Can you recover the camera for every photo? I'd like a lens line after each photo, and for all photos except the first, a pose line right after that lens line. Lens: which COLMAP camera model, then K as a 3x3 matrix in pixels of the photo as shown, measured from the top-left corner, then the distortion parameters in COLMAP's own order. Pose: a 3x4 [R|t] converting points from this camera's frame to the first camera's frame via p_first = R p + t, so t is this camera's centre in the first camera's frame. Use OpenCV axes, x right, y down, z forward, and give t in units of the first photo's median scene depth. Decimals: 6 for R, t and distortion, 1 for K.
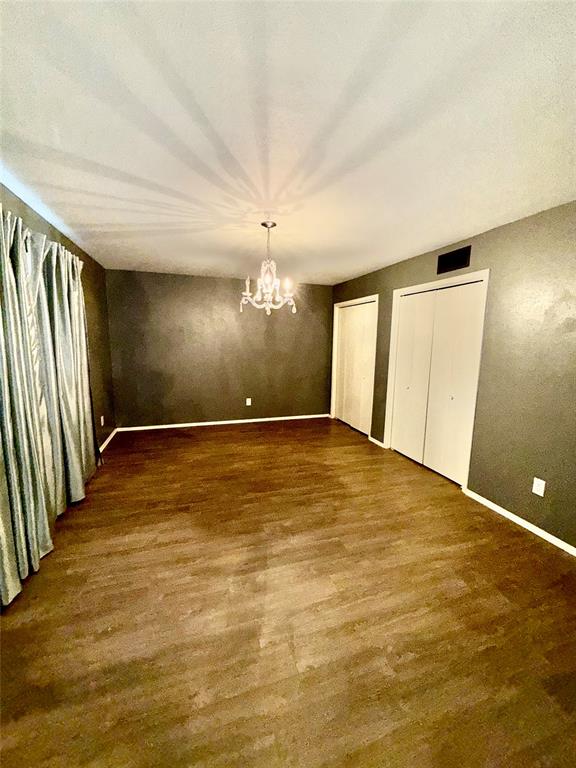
lens RADIAL K [[306.4, 0, 288.5], [0, 306.4, 382.2], [0, 0, 1]] dist [-0.000190, -0.000094]
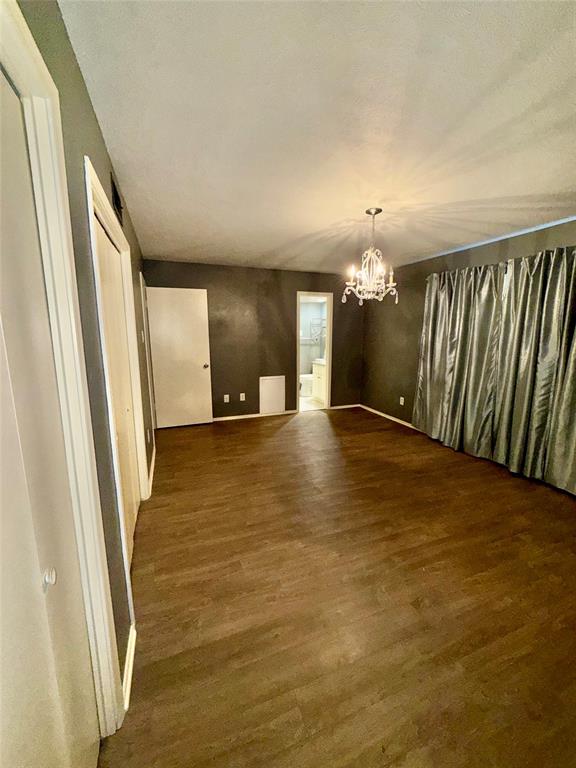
lens RADIAL K [[306.4, 0, 288.5], [0, 306.4, 382.2], [0, 0, 1]] dist [-0.000190, -0.000094]
pose [[-0.998551, -0.009325, -0.052991, 0.241863], [-0.024956, 0.952789, 0.302605, -0.279269], [0.047667, 0.303489, -0.951642, 2.006326]]
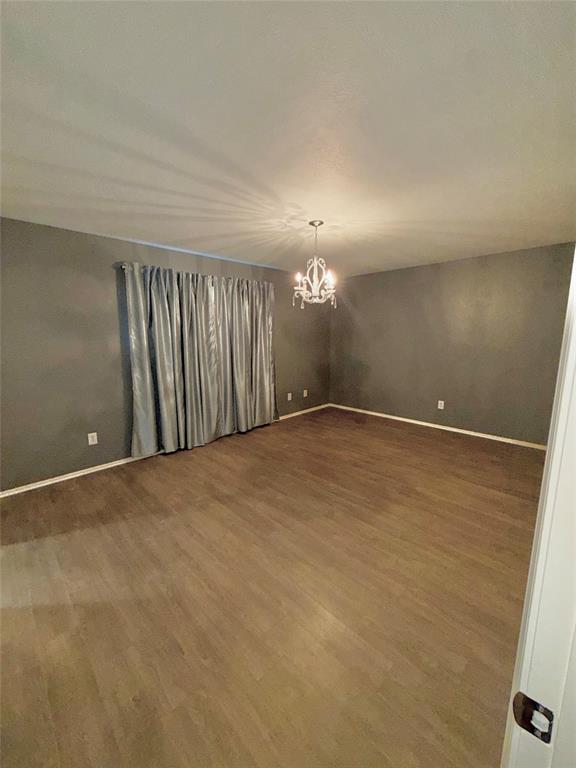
lens RADIAL K [[306.4, 0, 288.5], [0, 306.4, 382.2], [0, 0, 1]] dist [-0.000190, -0.000094]
pose [[0.448314, 0.127202, -0.884779, 0.870904], [-0.110590, 0.990111, 0.086310, -0.051272], [0.887009, 0.059154, 0.457948, 0.450838]]
